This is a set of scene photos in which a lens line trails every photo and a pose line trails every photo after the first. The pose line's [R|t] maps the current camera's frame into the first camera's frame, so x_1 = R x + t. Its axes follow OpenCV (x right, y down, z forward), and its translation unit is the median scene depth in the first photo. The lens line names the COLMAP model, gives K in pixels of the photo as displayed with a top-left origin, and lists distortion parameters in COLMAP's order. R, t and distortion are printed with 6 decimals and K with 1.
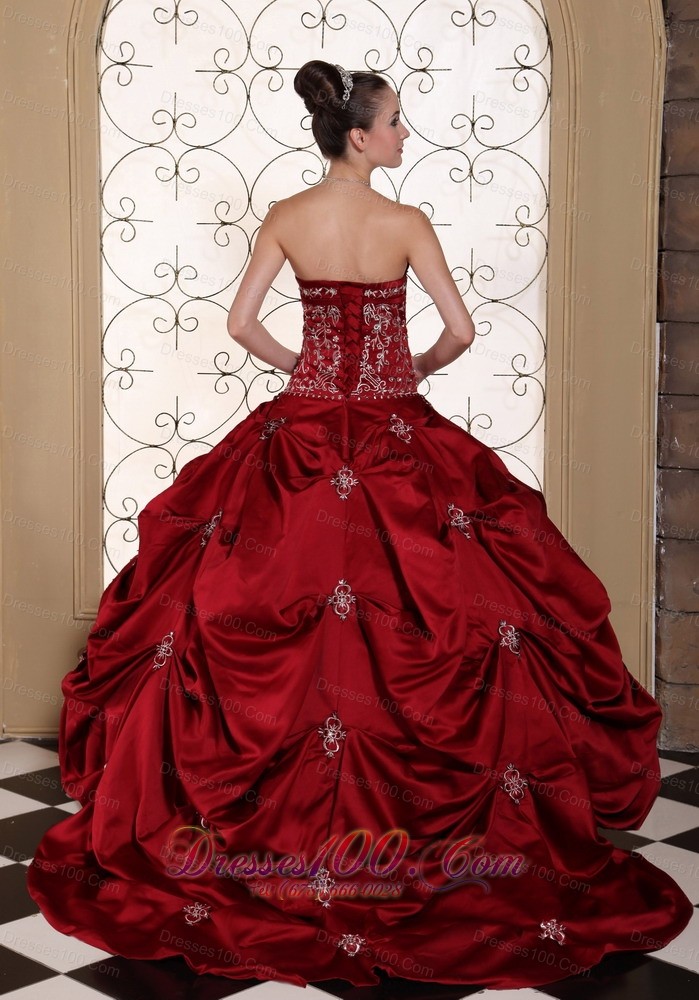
lens RADIAL K [[2031.2, 0, 349.5], [0, 2031.2, 500.0], [0, 0, 1]] dist [-0.010252, 0.059102]
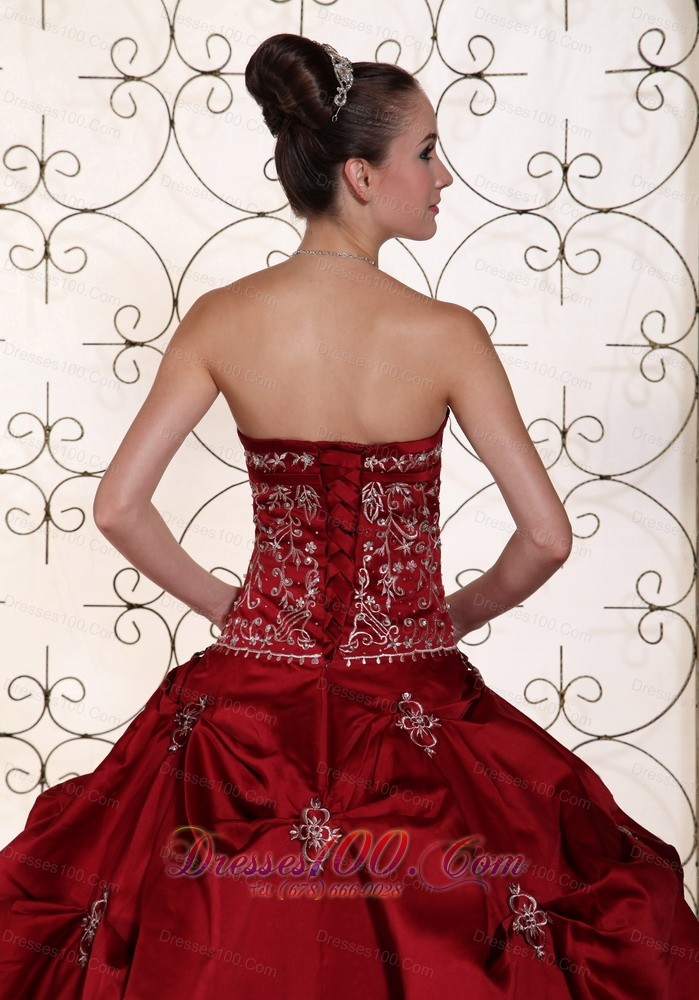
lens RADIAL K [[2632.1, 0, 378.9], [0, 2632.1, 502.7], [0, 0, 1]] dist [0.371566, -0.087904]
pose [[0.999935, -0.002517, -0.011122, 0.016521], [0.001507, 0.995943, -0.089970, -0.024777], [0.011303, 0.089948, 0.995882, 0.266094]]
